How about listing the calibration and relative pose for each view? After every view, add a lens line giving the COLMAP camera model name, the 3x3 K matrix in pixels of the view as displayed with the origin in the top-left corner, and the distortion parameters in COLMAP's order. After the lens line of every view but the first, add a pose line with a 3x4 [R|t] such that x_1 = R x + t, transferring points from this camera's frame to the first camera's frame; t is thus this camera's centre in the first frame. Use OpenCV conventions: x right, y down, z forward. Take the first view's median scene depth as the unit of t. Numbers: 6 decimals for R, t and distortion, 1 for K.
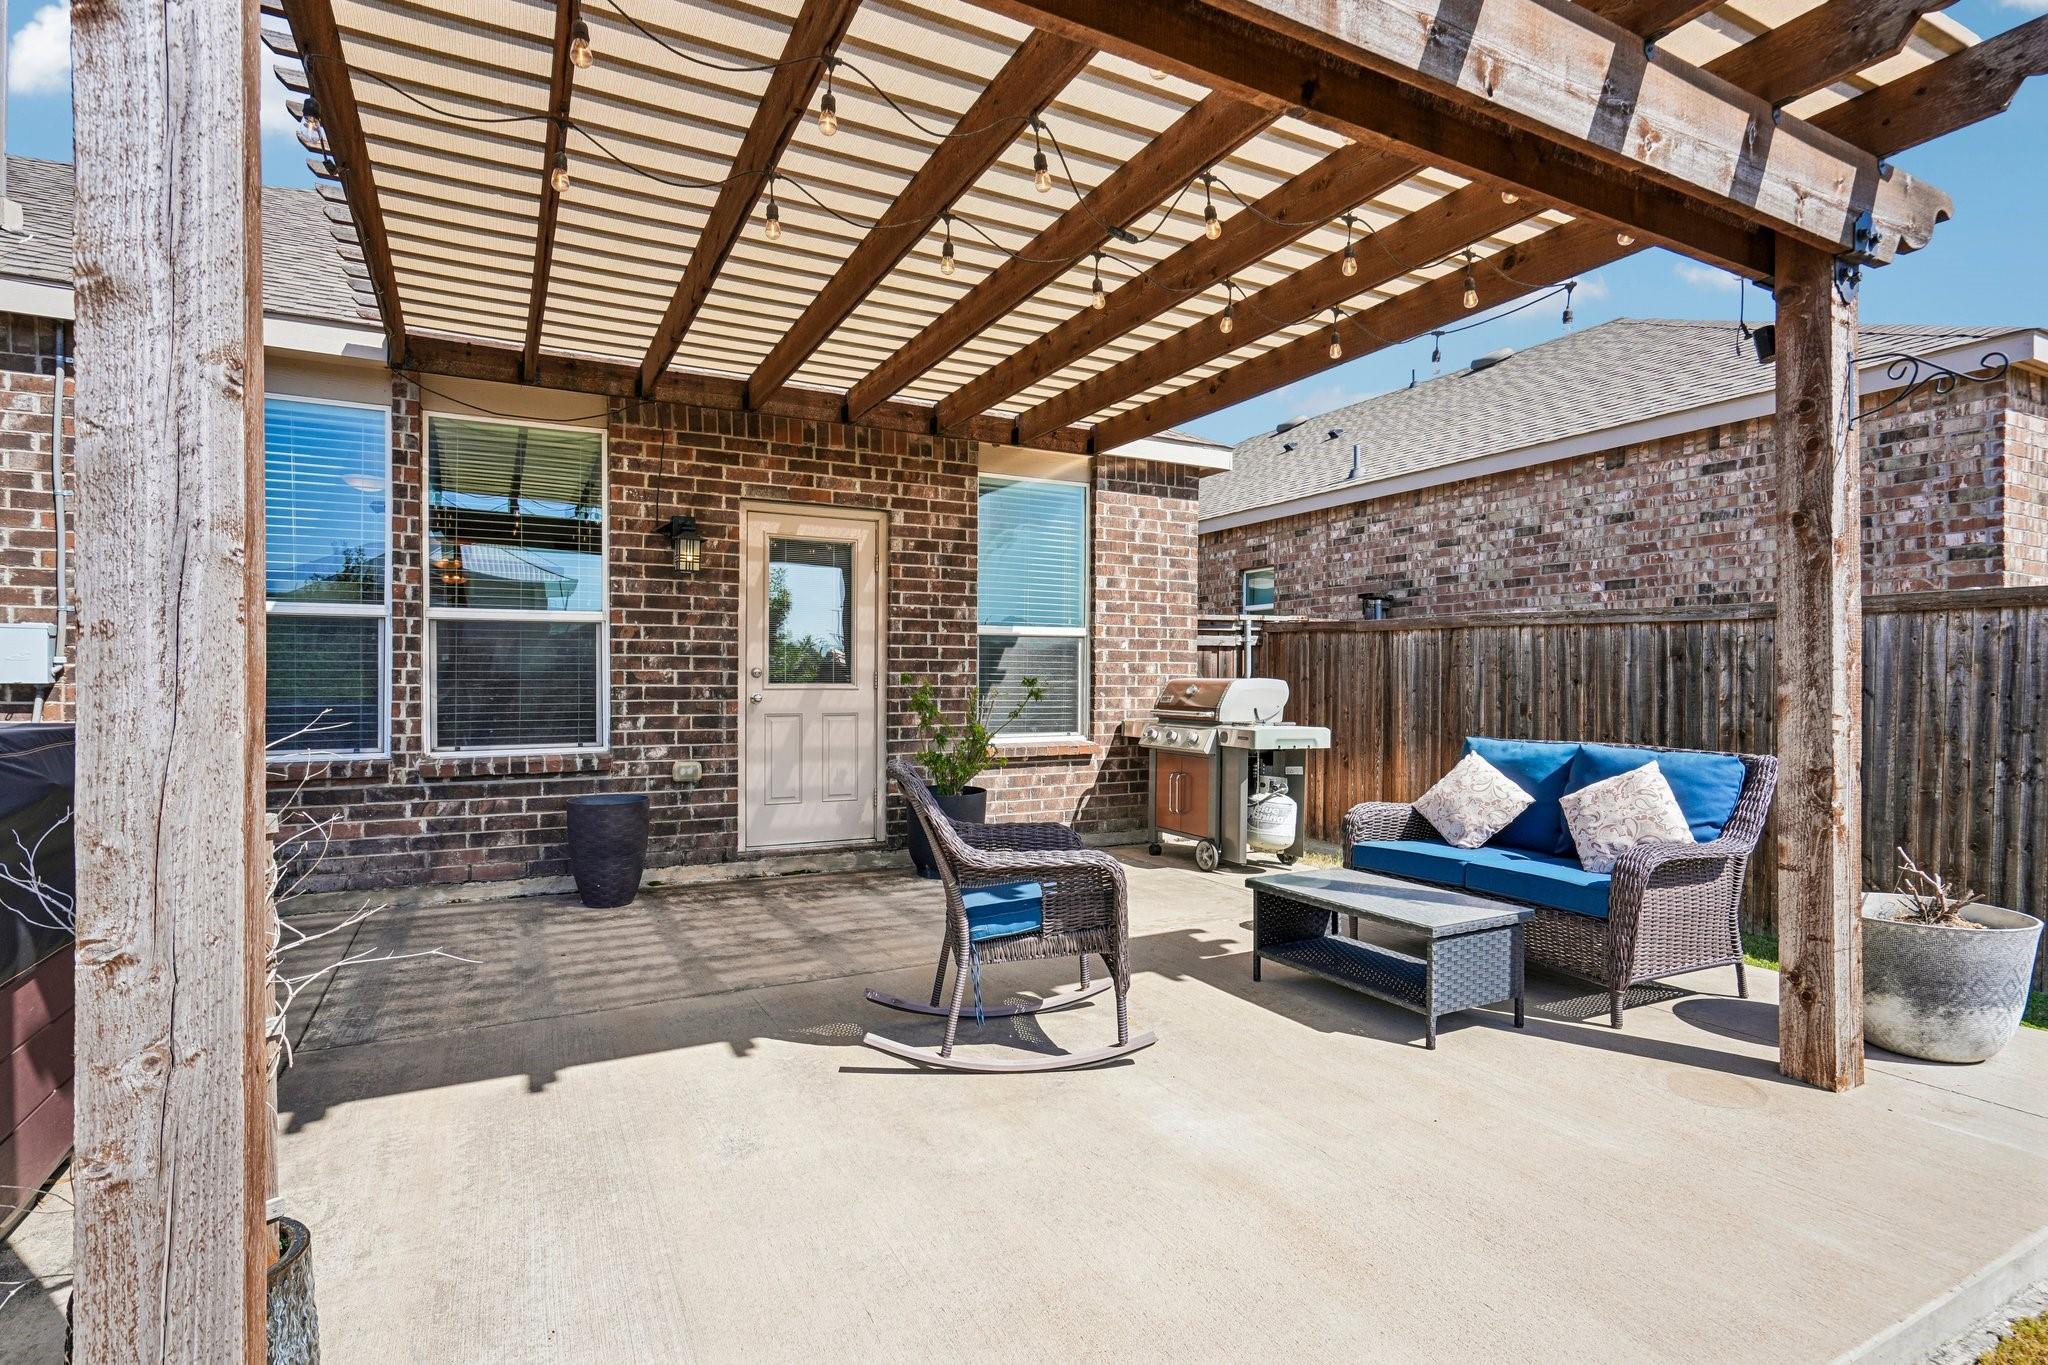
lens RADIAL K [[1004.1, 0, 1023.0], [0, 1004.1, 681.1], [0, 0, 1]] dist [-0.003539, 0.000080]
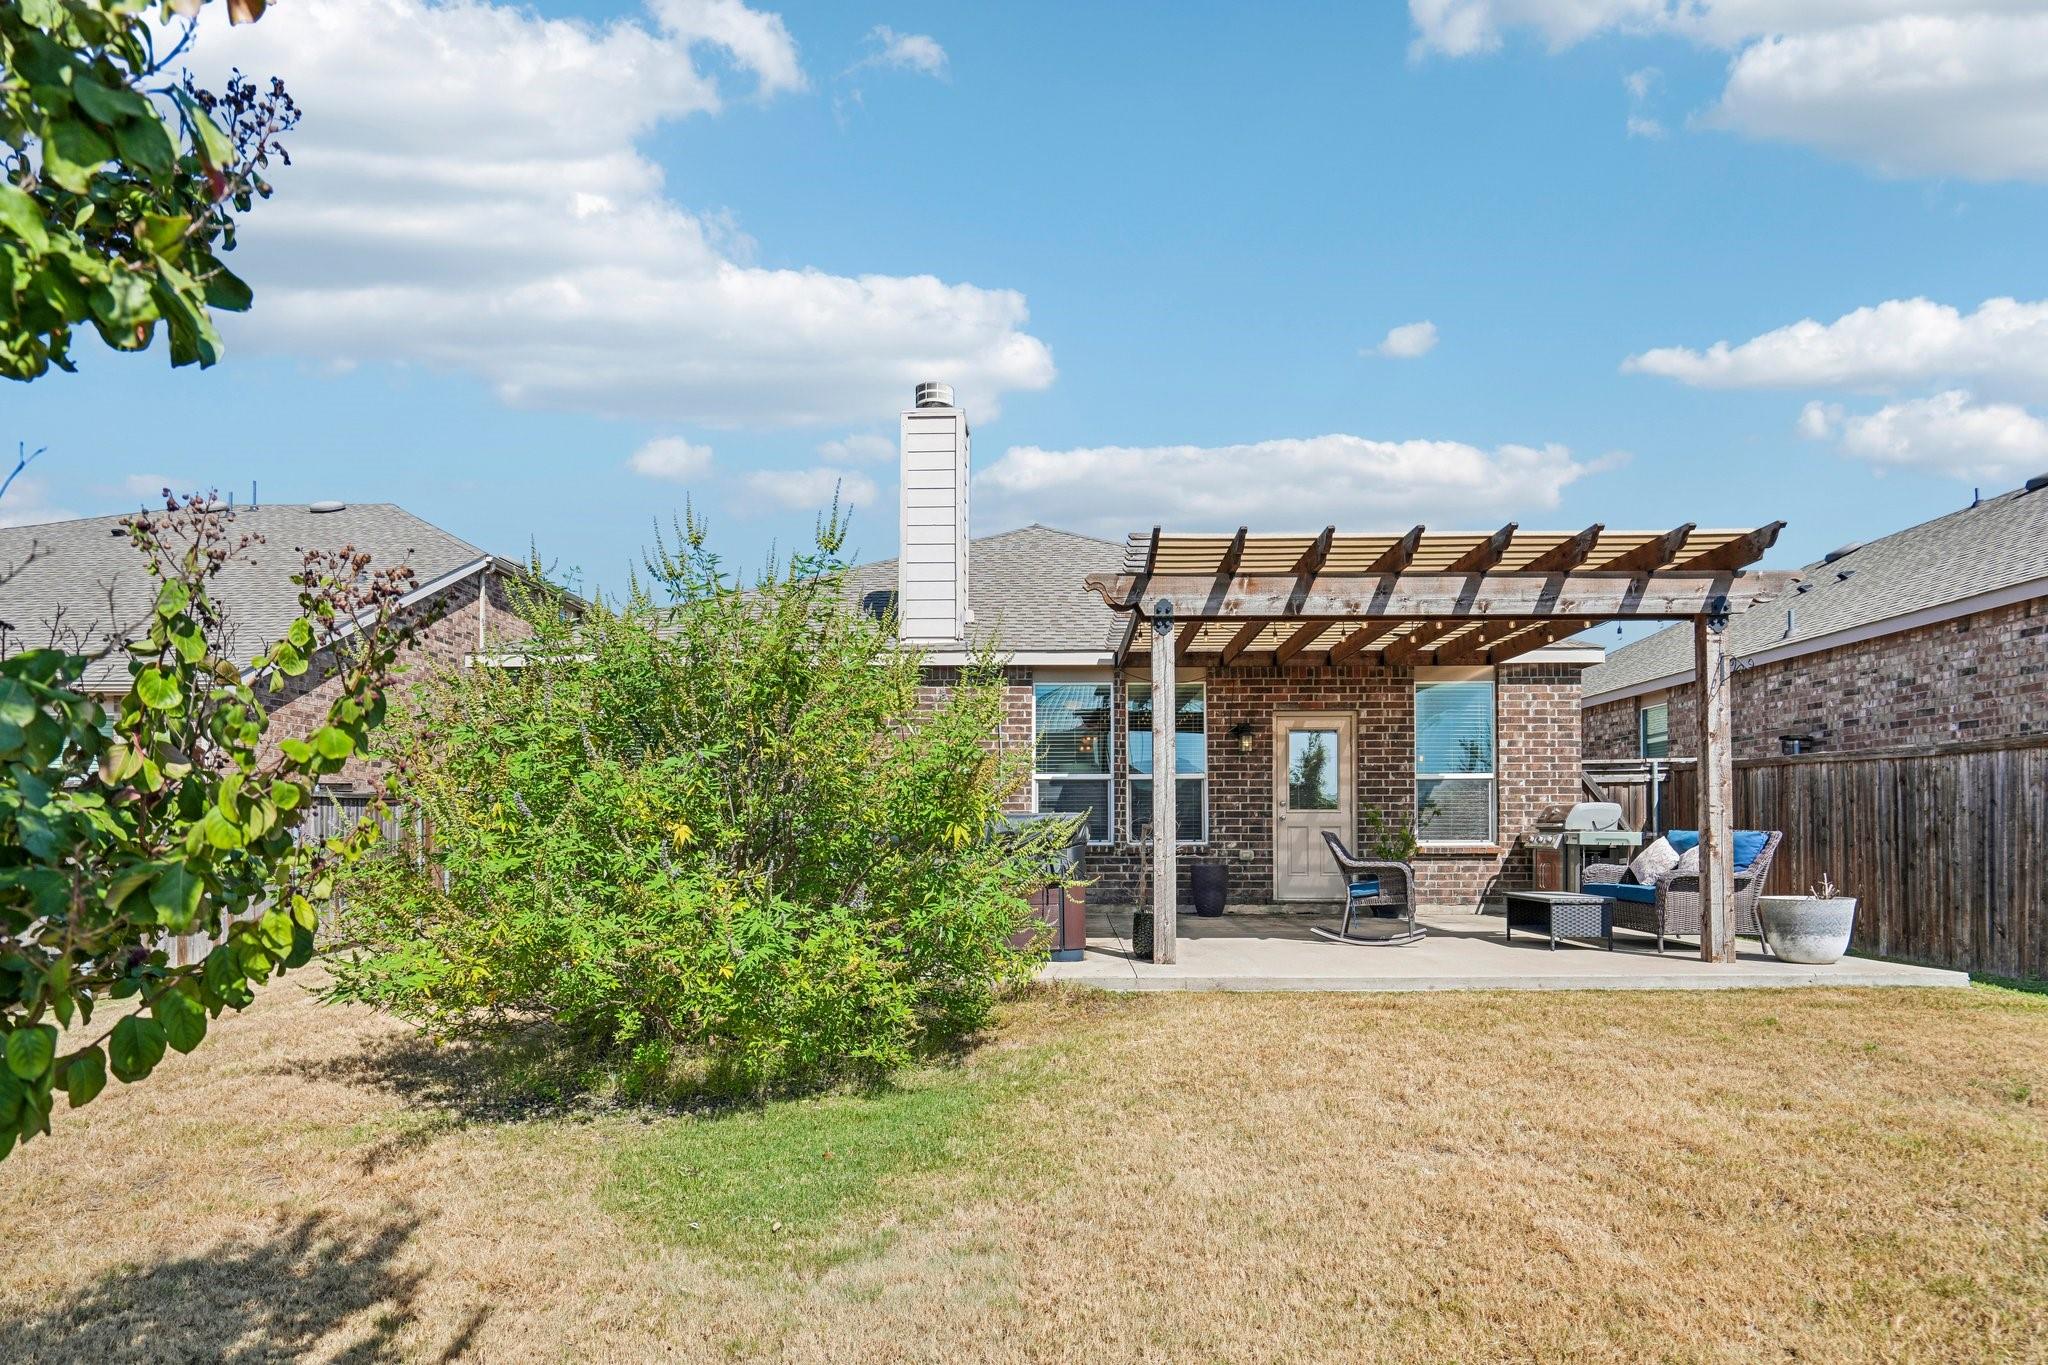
lens RADIAL K [[1066.1, 0, 1019.9], [0, 1066.1, 814.8], [0, 0, 1]] dist [-0.000421, -0.000923]
pose [[0.862403, -0.010968, -0.506103, 0.272285], [0.003272, 0.999865, -0.016092, 0.036982], [0.506212, 0.012222, 0.862323, -0.821573]]
